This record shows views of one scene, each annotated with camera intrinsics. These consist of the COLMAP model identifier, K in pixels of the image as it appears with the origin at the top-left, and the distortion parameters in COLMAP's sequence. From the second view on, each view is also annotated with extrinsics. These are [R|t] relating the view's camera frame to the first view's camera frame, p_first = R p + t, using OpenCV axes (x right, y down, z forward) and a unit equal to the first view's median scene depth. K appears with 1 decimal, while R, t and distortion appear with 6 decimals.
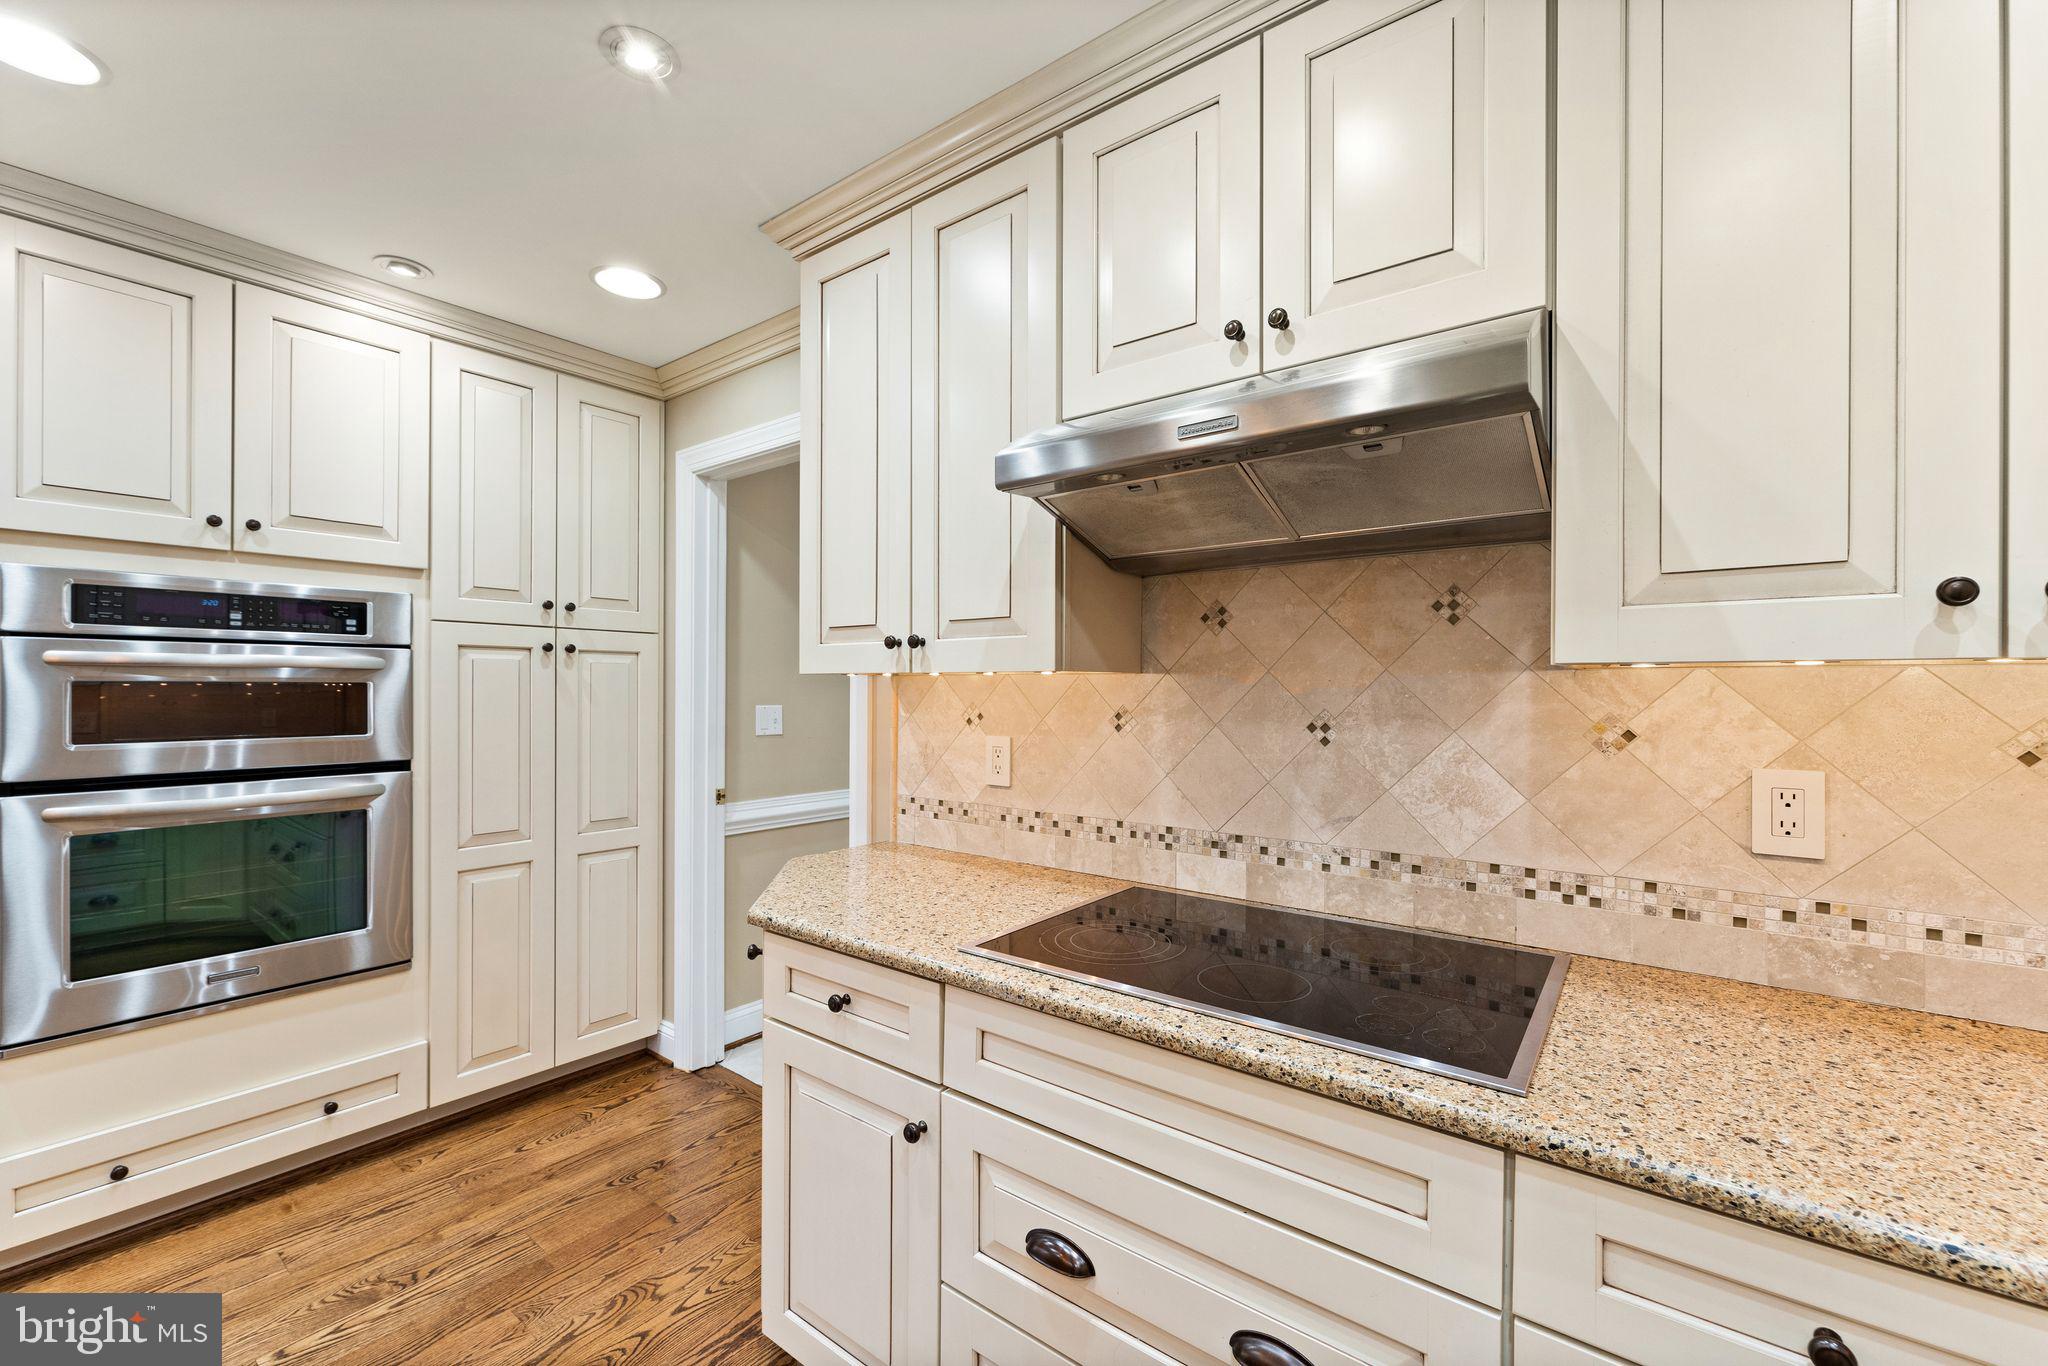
lens RADIAL K [[821.2, 0, 1013.4], [0, 821.2, 691.9], [0, 0, 1]] dist [0.001383, 0.000139]
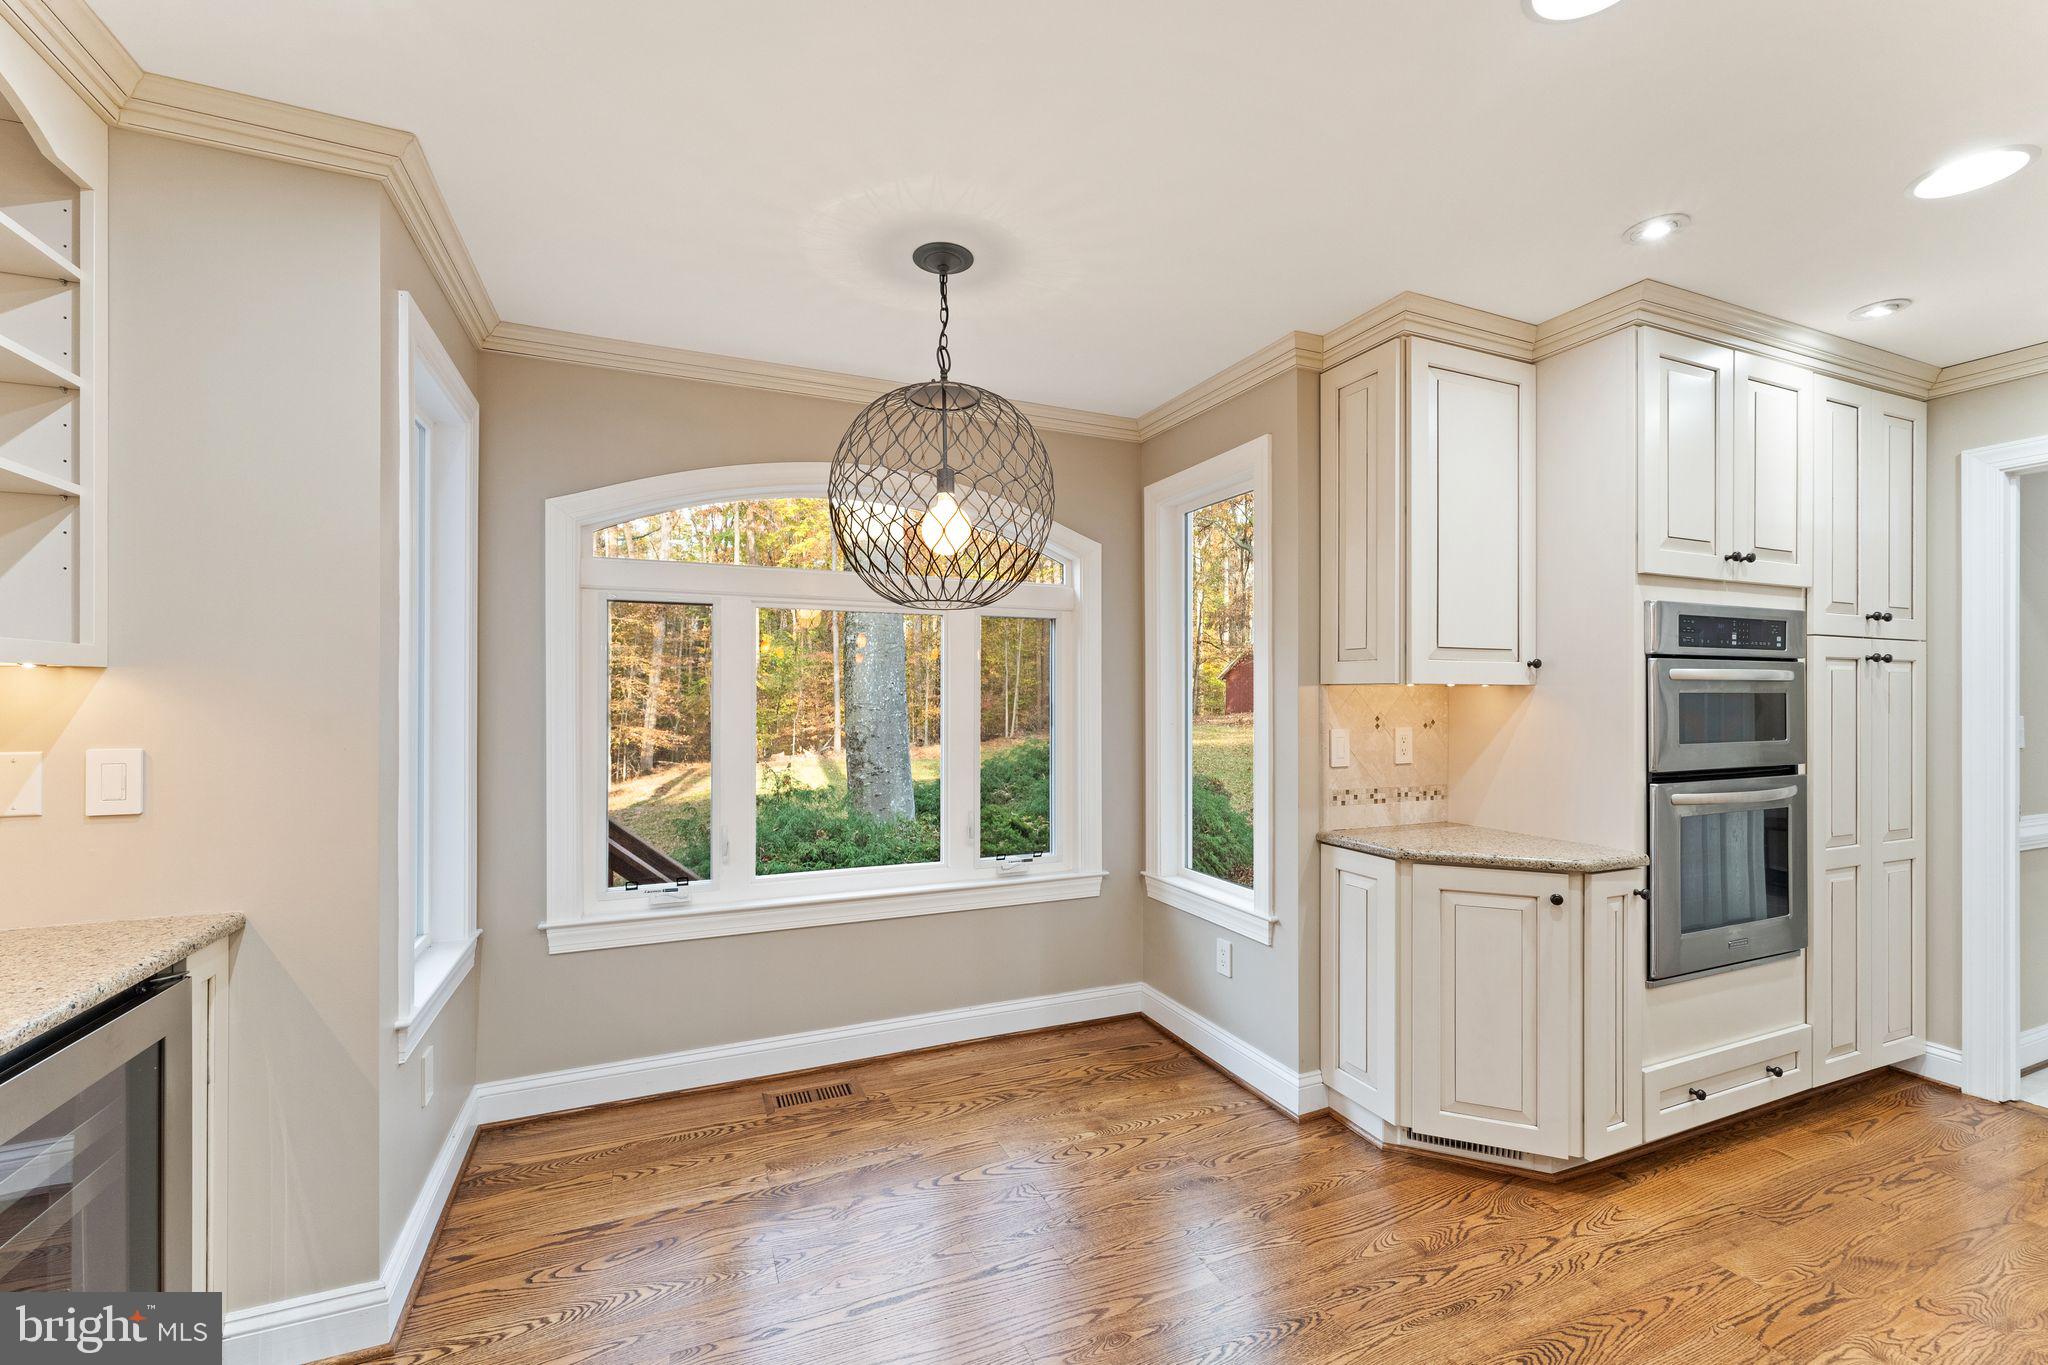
lens RADIAL K [[821.2, 0, 1016.8], [0, 821.2, 697.3], [0, 0, 1]] dist [0.001383, 0.000139]
pose [[0.880646, -0.001389, -0.473773, -1.484681], [0.000280, 0.999997, -0.002412, -0.003768], [0.473775, 0.001991, 0.880644, -0.589490]]
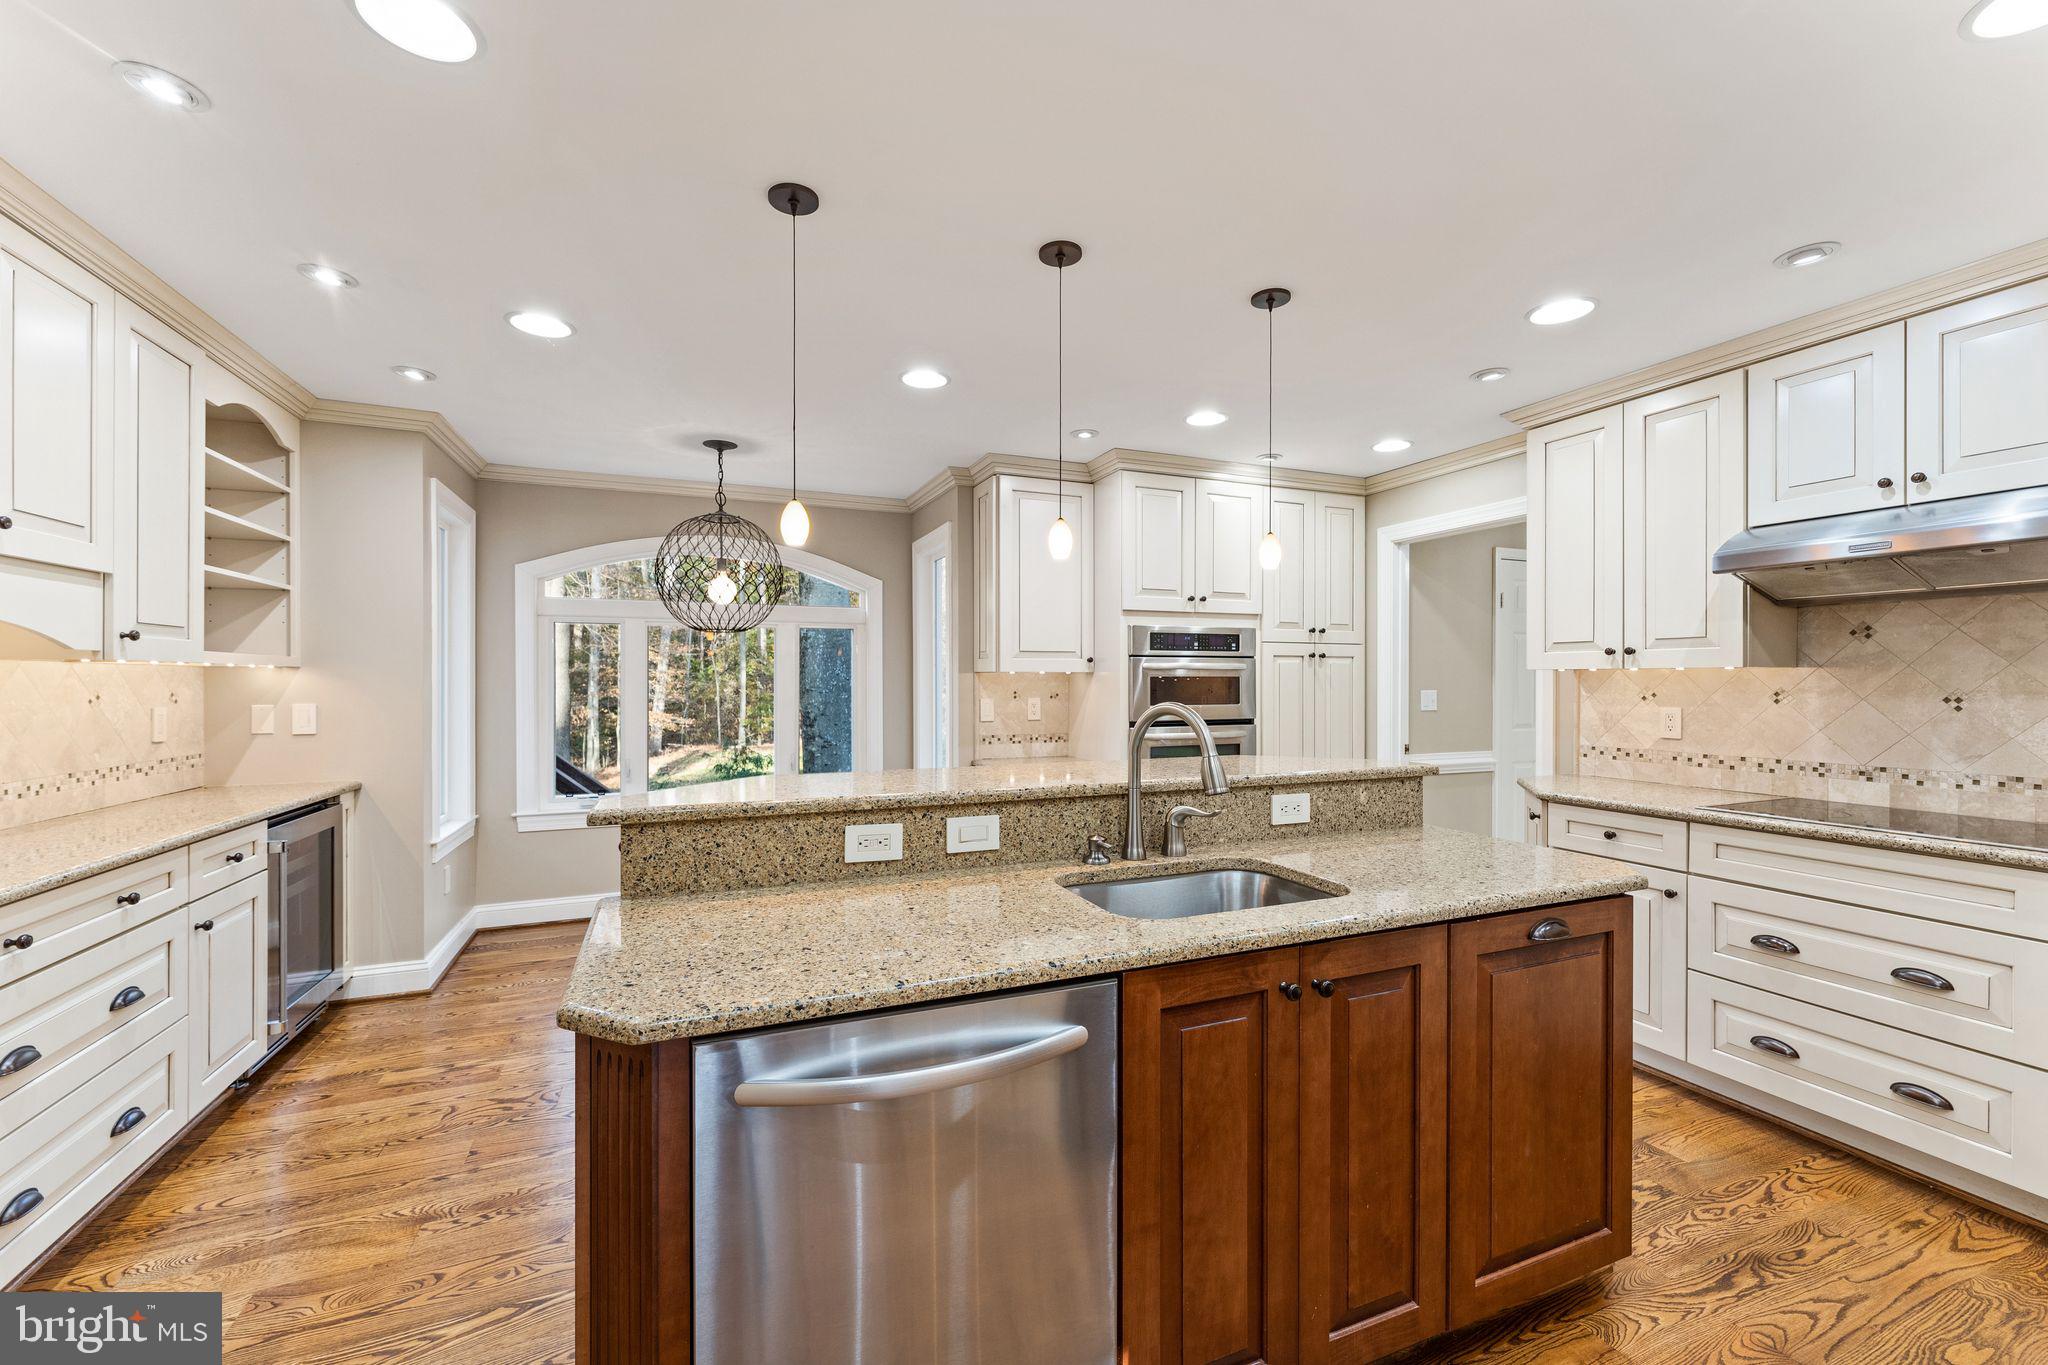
lens RADIAL K [[821.2, 0, 1030.0], [0, 821.2, 683.8], [0, 0, 1]] dist [0.001383, 0.000139]
pose [[0.876694, -0.002891, -0.481039, -0.381522], [0.002772, 0.999996, -0.000958, 0.006901], [0.481040, -0.000494, 0.876699, -1.118221]]
